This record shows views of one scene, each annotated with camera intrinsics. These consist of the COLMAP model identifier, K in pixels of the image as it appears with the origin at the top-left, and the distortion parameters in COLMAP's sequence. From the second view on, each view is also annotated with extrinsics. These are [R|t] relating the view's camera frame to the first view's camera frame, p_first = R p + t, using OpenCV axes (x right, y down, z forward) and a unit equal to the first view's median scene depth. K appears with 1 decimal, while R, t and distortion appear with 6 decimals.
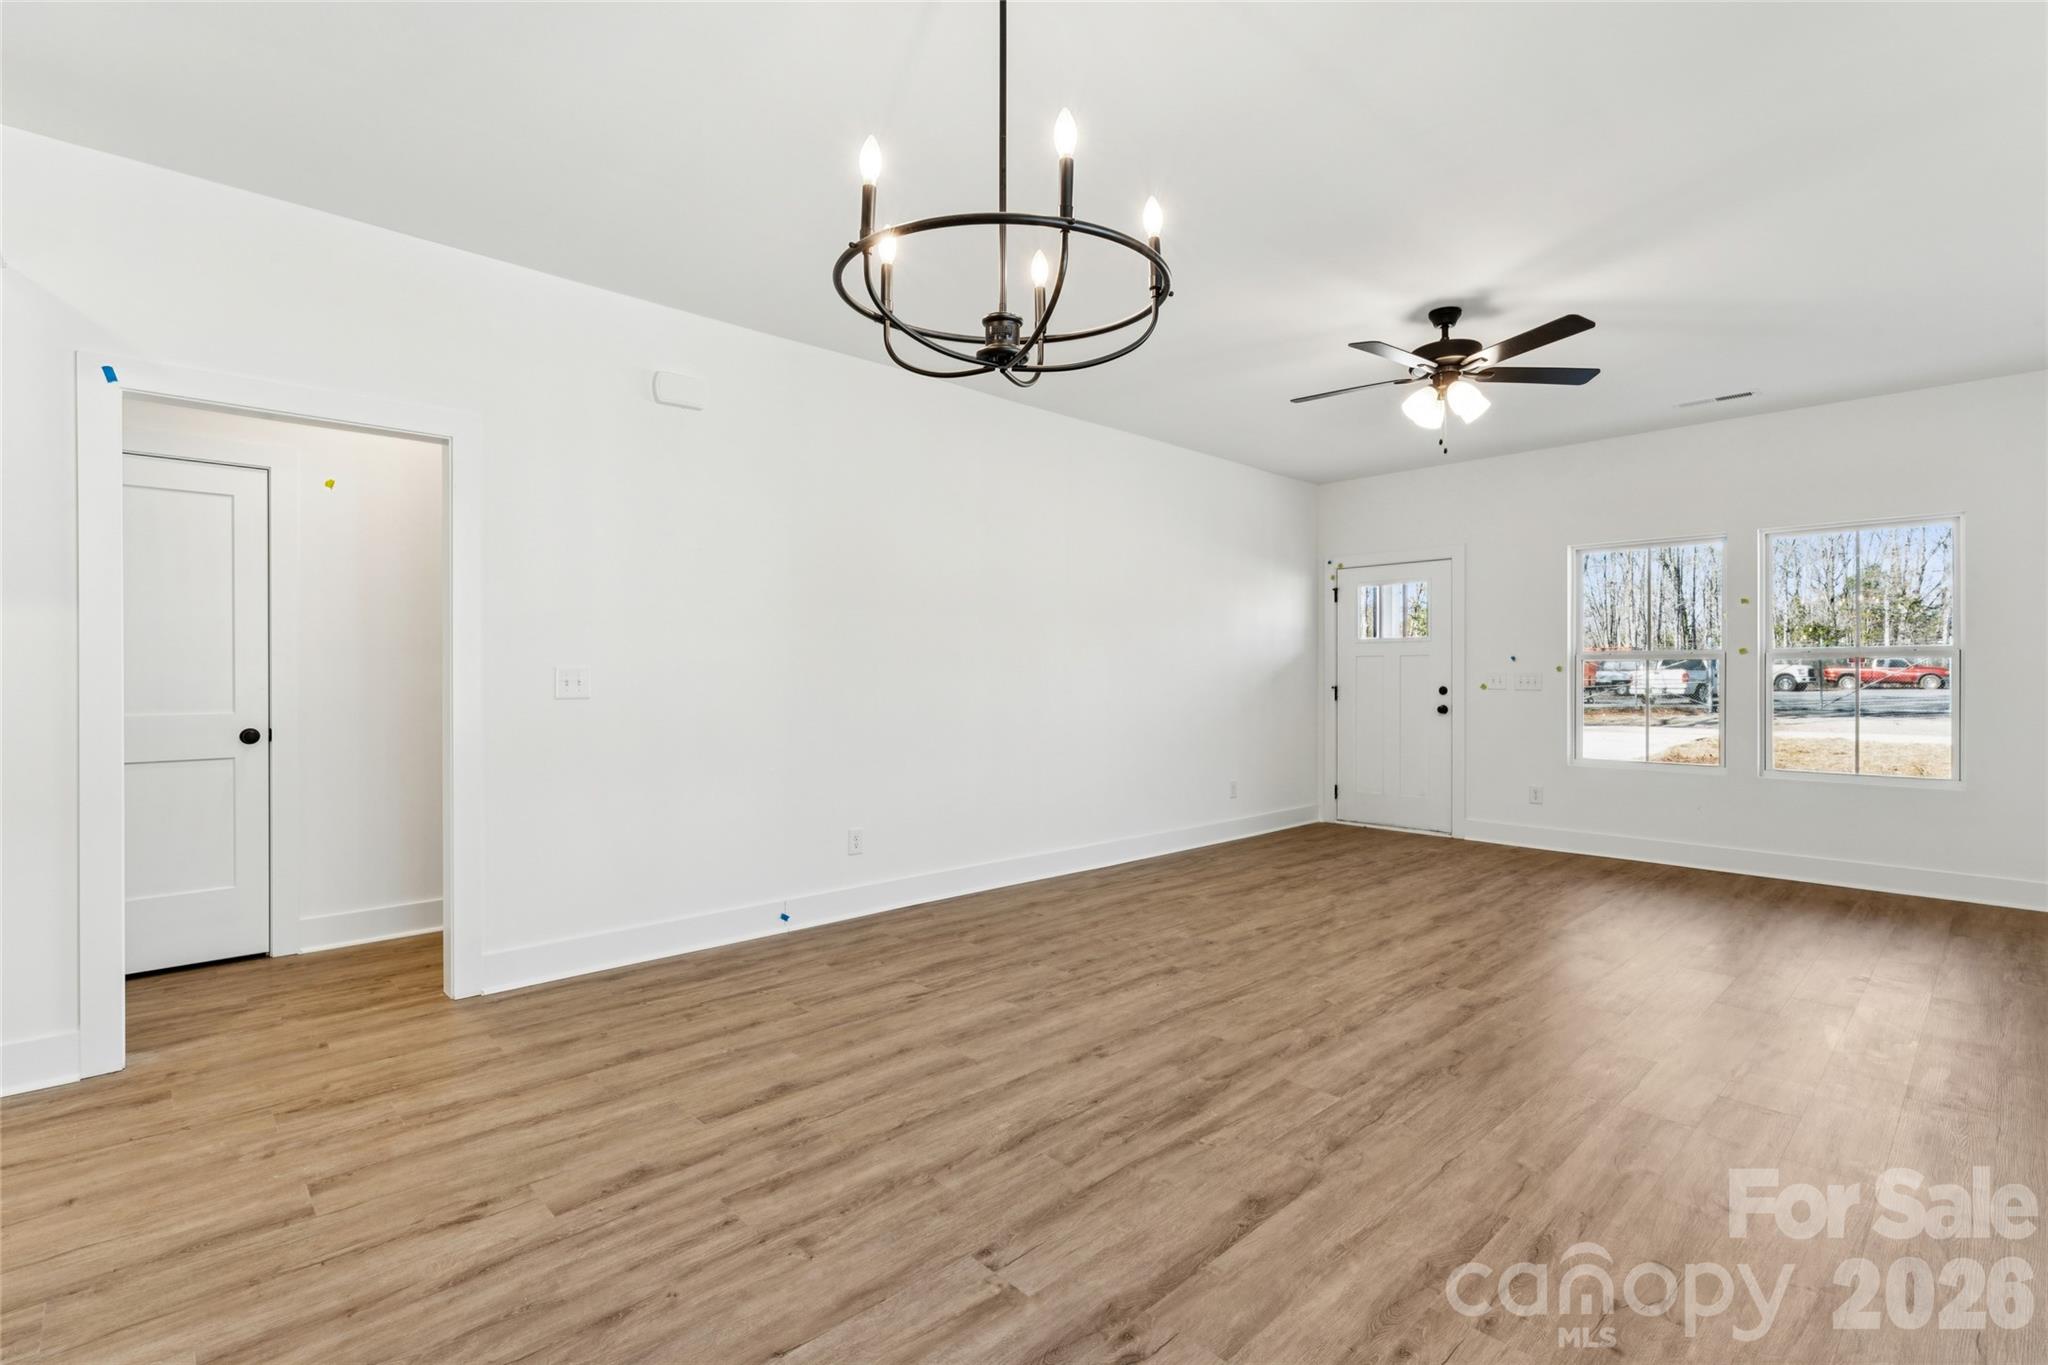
lens RADIAL K [[947.0, 0, 1013.1], [0, 947.0, 666.5], [0, 0, 1]] dist [-0.000843, 0.000061]
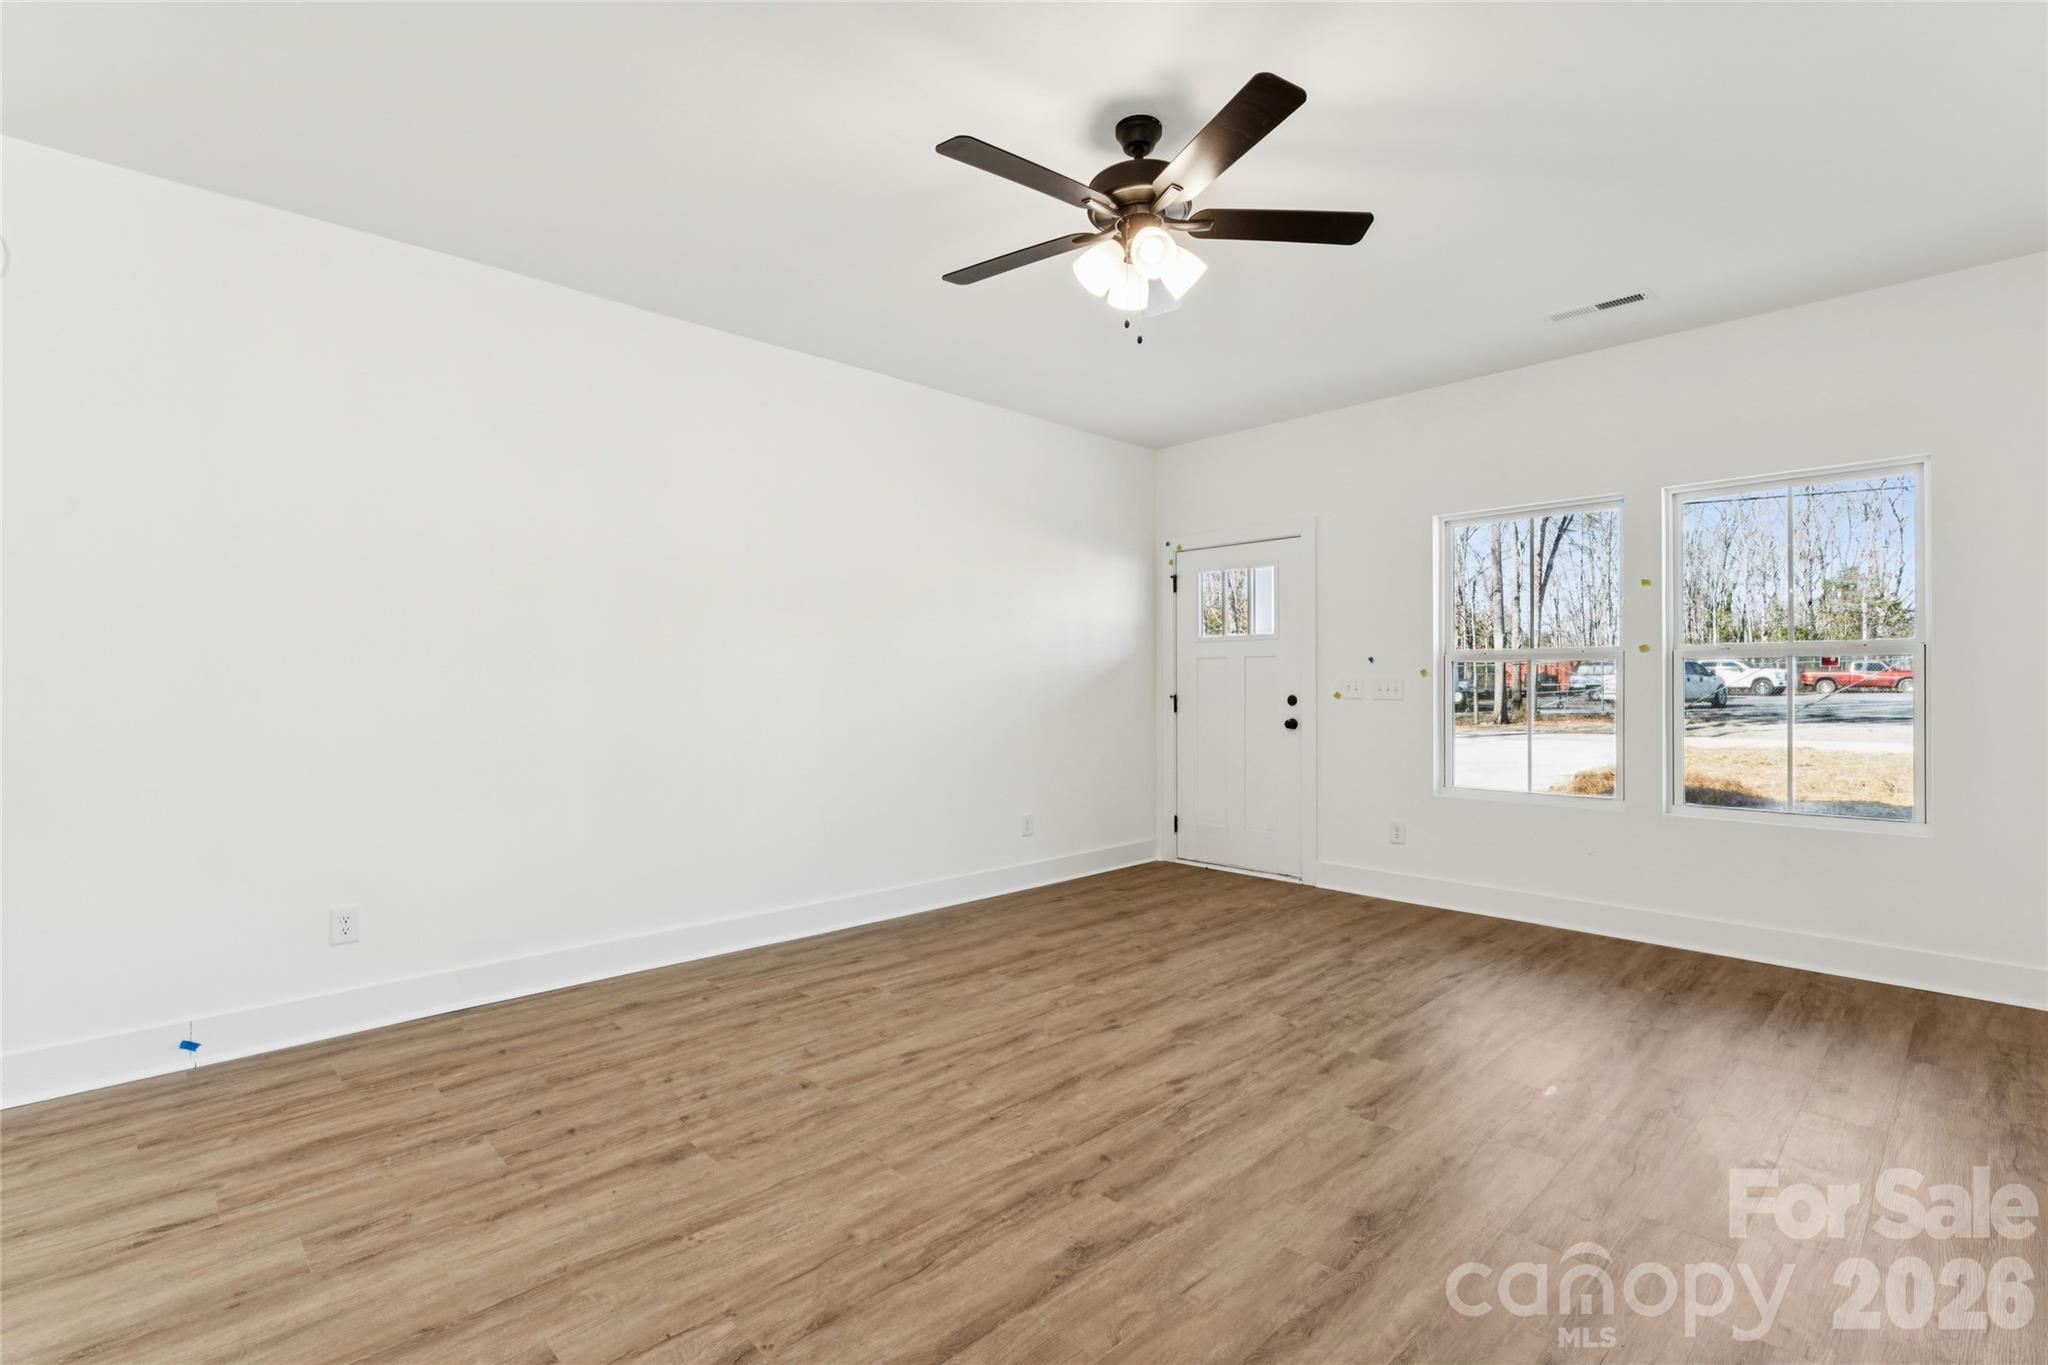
lens RADIAL K [[947.0, 0, 1014.0], [0, 947.0, 670.0], [0, 0, 1]] dist [-0.000843, 0.000061]
pose [[0.999928, -0.003404, 0.011544, 0.327579], [0.003443, 0.999989, -0.003316, 0.002654], [-0.011533, 0.003356, 0.999928, 0.313898]]
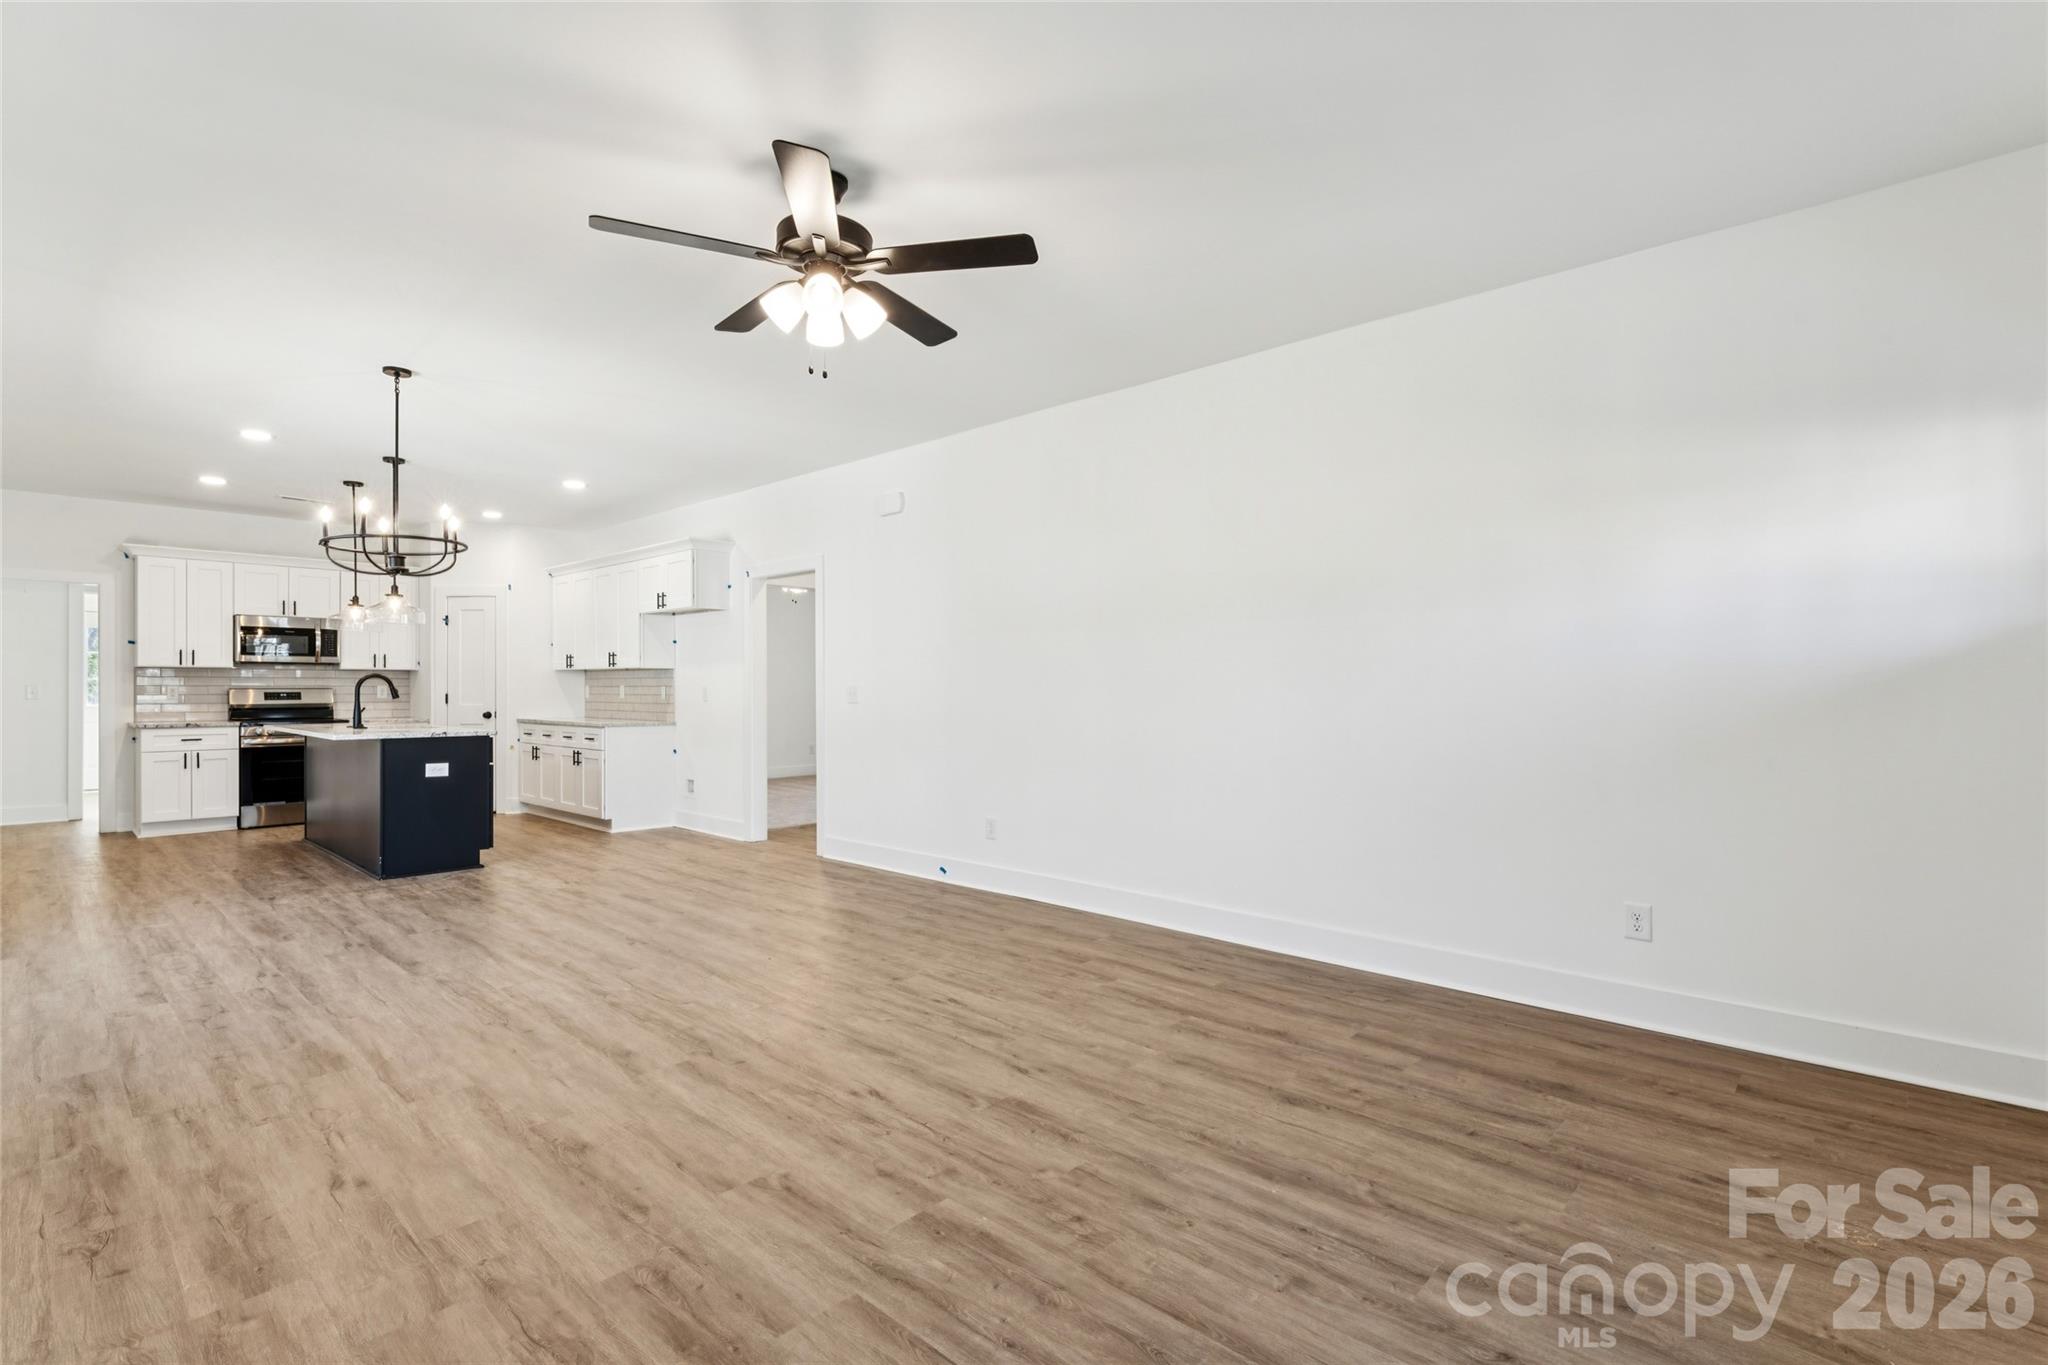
lens RADIAL K [[947.0, 0, 1031.9], [0, 947.0, 700.4], [0, 0, 1]] dist [-0.000843, 0.000061]
pose [[0.069462, 0.010677, -0.997527, 1.067670], [0.008810, 0.999897, 0.011316, 0.009948], [0.997546, -0.009574, 0.069361, 1.005518]]
